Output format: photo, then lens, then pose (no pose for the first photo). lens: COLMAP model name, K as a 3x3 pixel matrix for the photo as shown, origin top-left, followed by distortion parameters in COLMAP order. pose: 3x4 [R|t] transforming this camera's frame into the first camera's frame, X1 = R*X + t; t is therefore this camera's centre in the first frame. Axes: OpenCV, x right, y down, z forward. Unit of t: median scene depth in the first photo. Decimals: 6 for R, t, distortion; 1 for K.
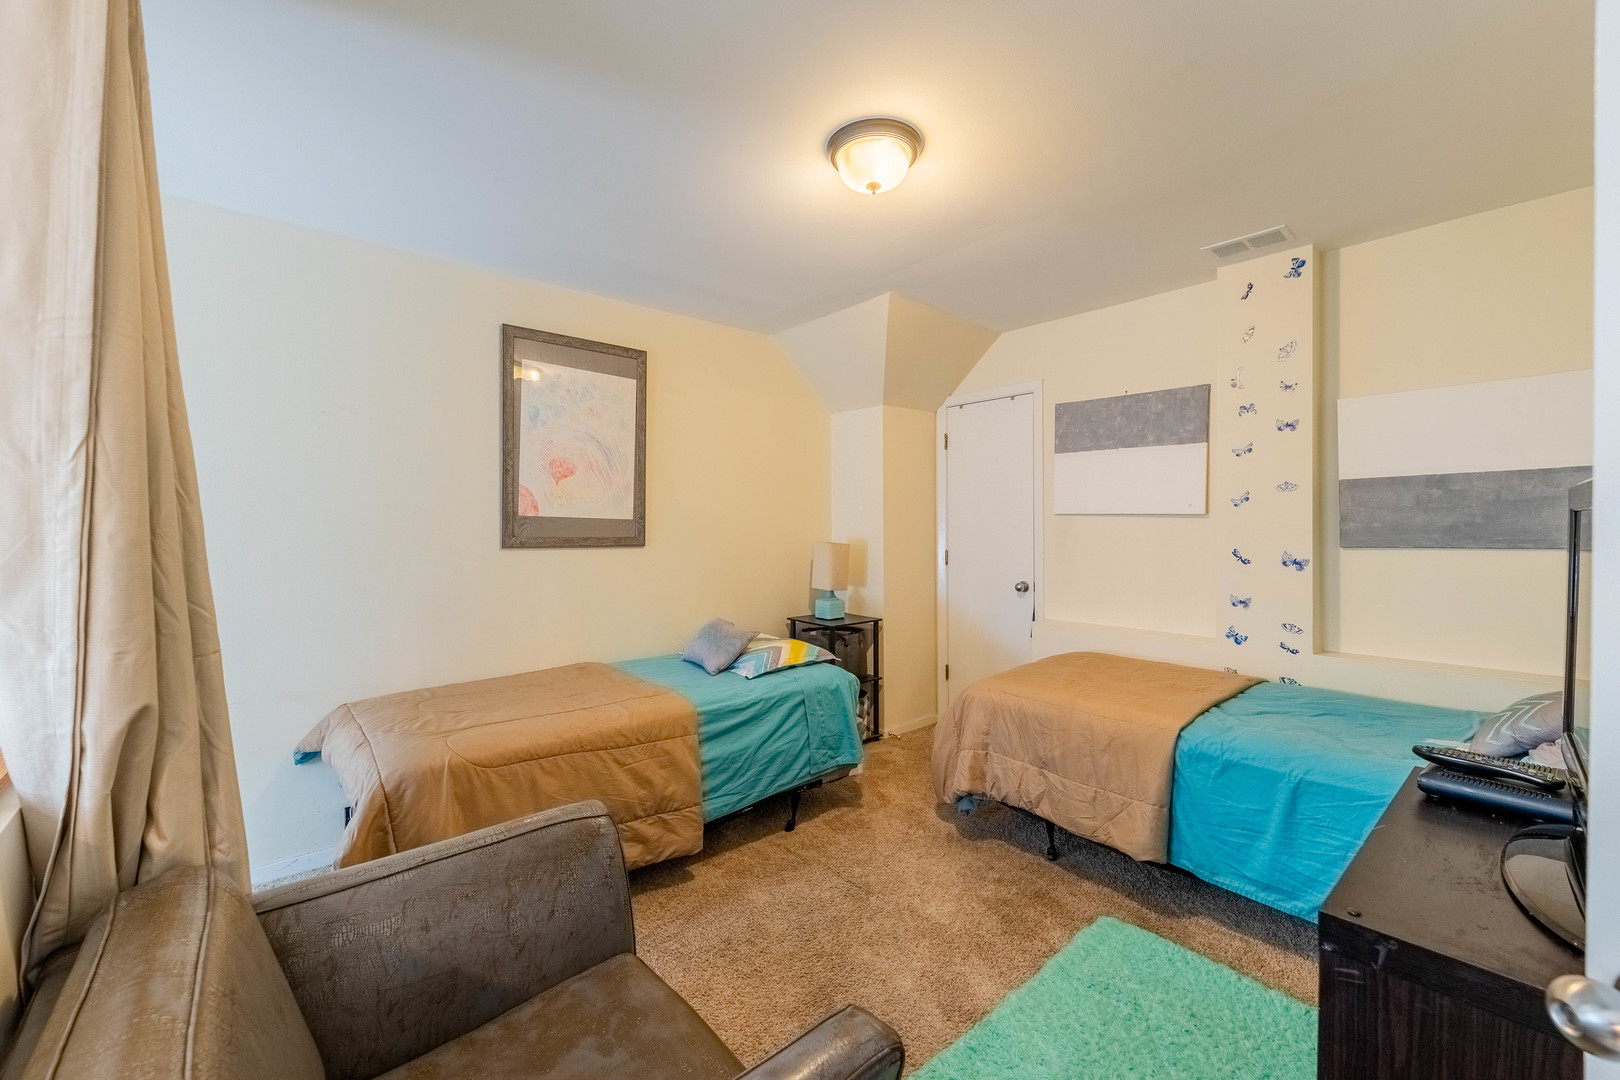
lens RADIAL K [[658.6, 0, 810.4], [0, 658.6, 535.1], [0, 0, 1]] dist [0.013603, -0.005373]
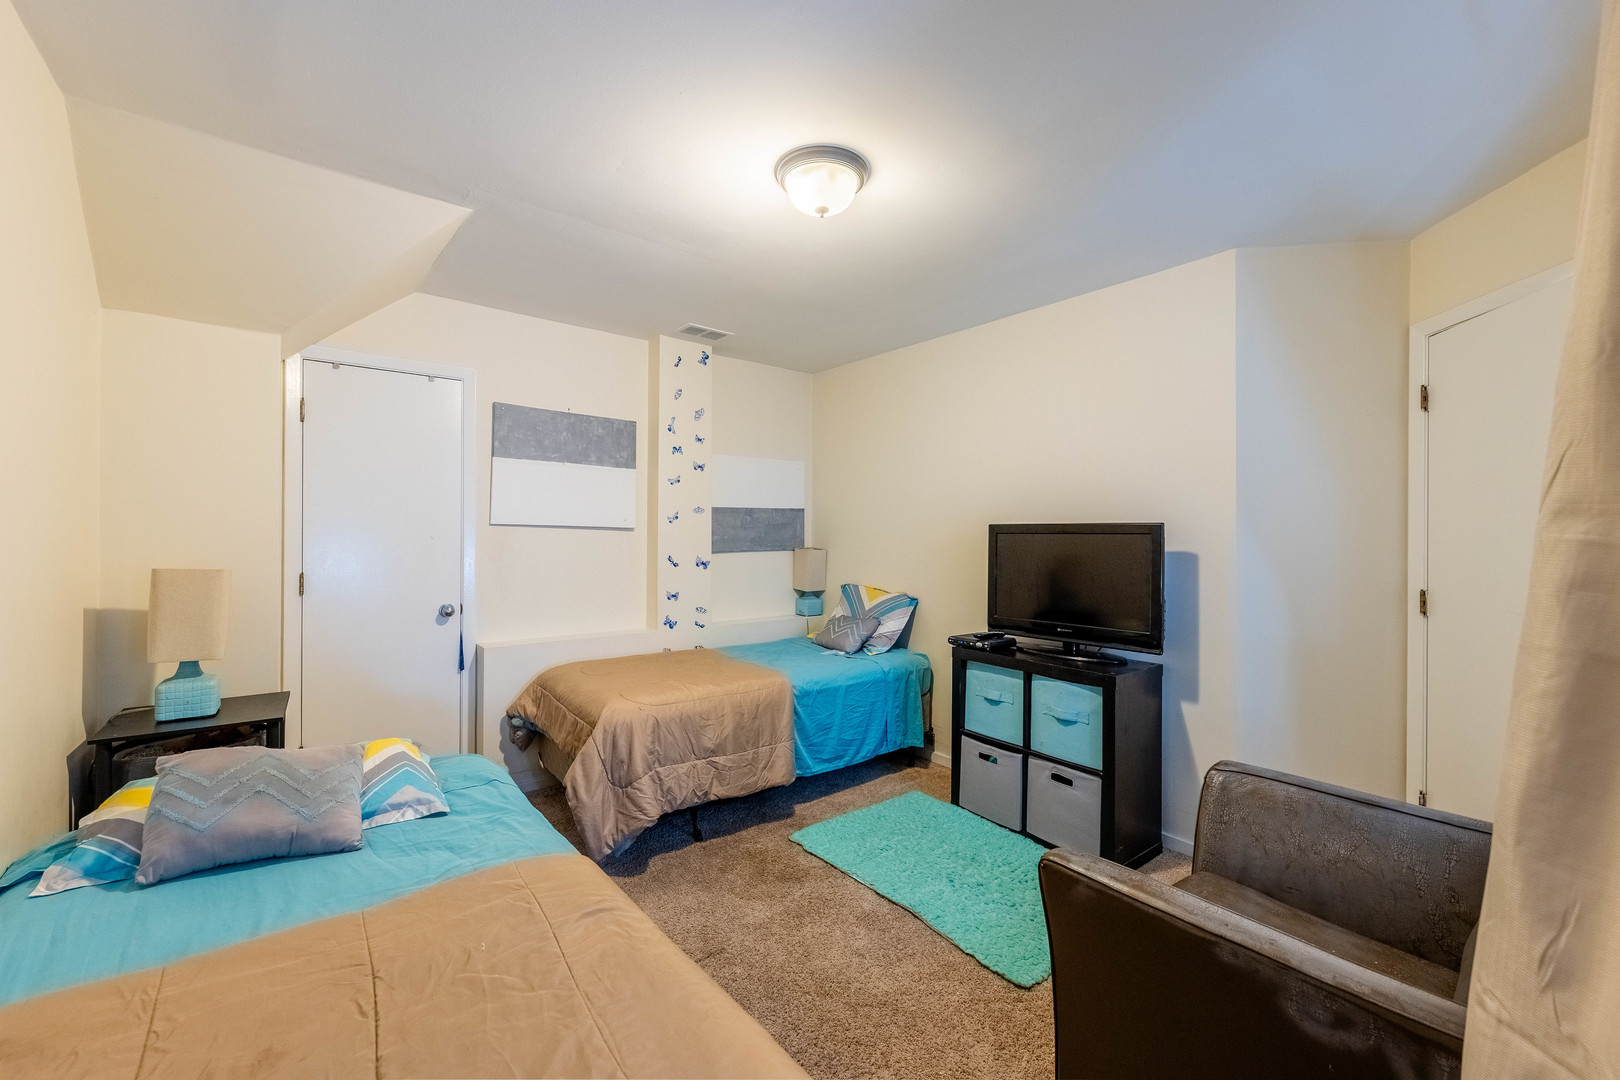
lens RADIAL K [[658.6, 0, 810.4], [0, 658.6, 535.1], [0, 0, 1]] dist [0.013603, -0.005373]
pose [[0.036109, 0.004829, 0.999336, -0.673164], [0.011312, 0.999922, -0.005240, -0.009657], [-0.999284, 0.011494, 0.036052, 0.709068]]
